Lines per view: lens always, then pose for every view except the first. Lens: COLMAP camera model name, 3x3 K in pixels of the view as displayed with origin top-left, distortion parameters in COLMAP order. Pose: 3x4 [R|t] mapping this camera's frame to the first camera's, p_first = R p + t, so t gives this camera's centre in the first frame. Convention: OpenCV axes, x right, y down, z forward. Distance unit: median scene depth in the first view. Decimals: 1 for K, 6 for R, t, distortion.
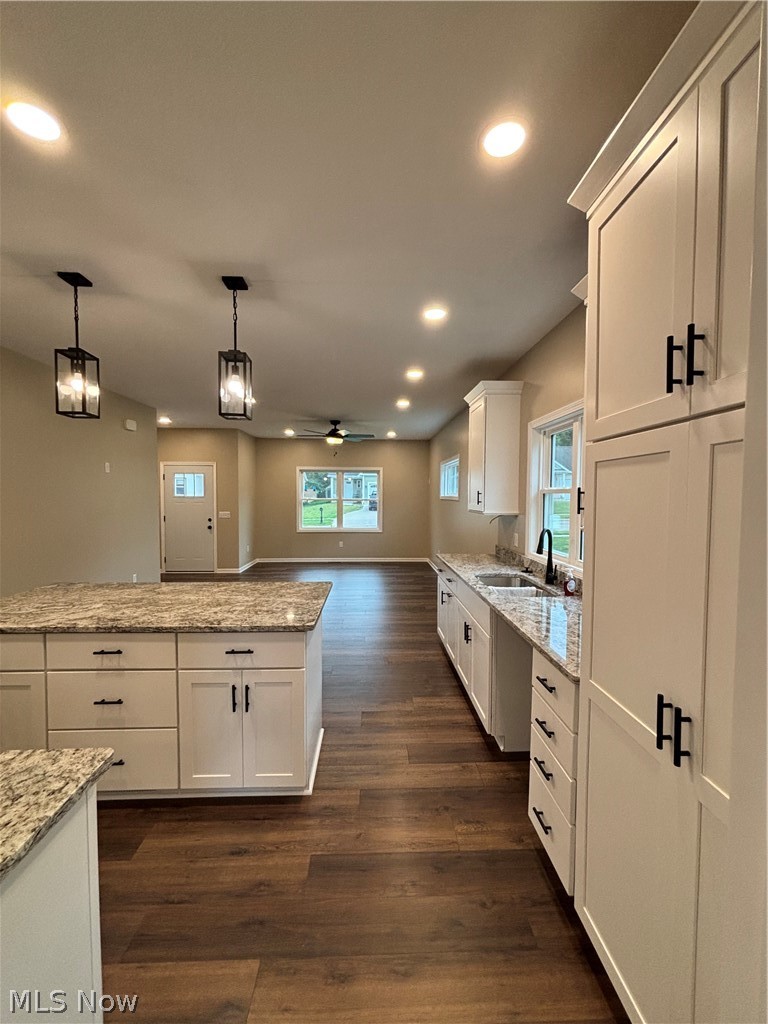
lens RADIAL K [[412.1, 0, 386.2], [0, 412.1, 511.0], [0, 0, 1]] dist [-0.001751, 0.000138]
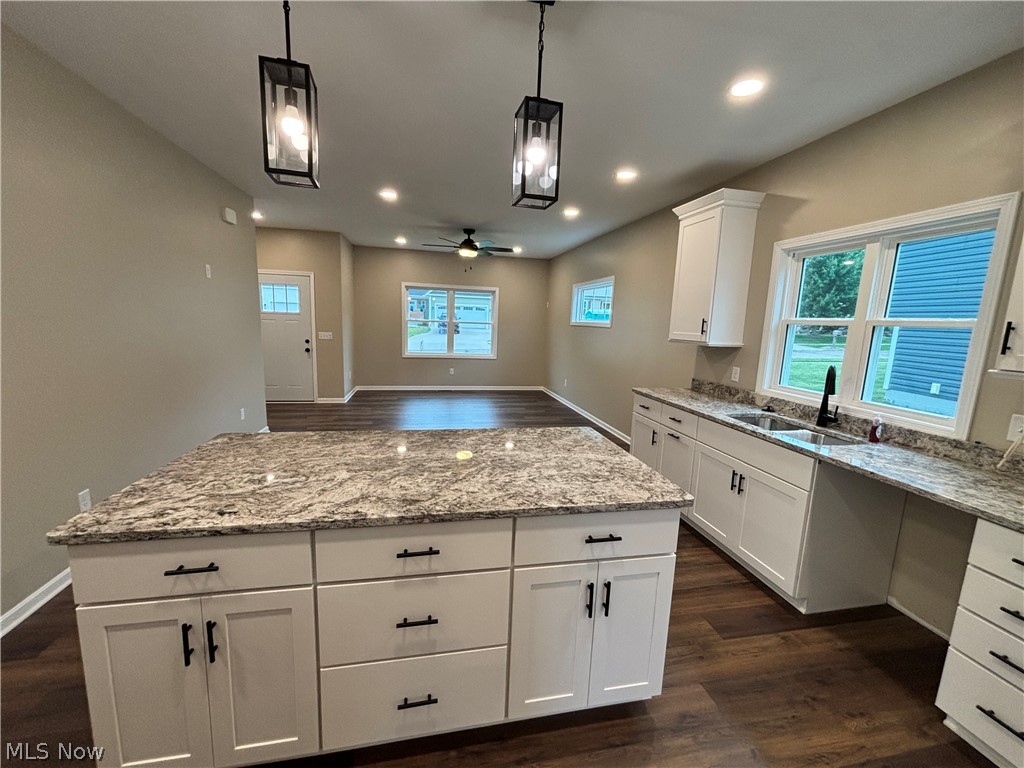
lens RADIAL K [[414.3, 0, 511.5], [0, 414.3, 382.0], [0, 0, 1]] dist [-0.001161, 0.000427]
pose [[0.985351, 0.007390, 0.170377, -0.331688], [-0.026662, 0.993450, 0.111110, -0.002073], [-0.168440, -0.114025, 0.979095, 0.185088]]
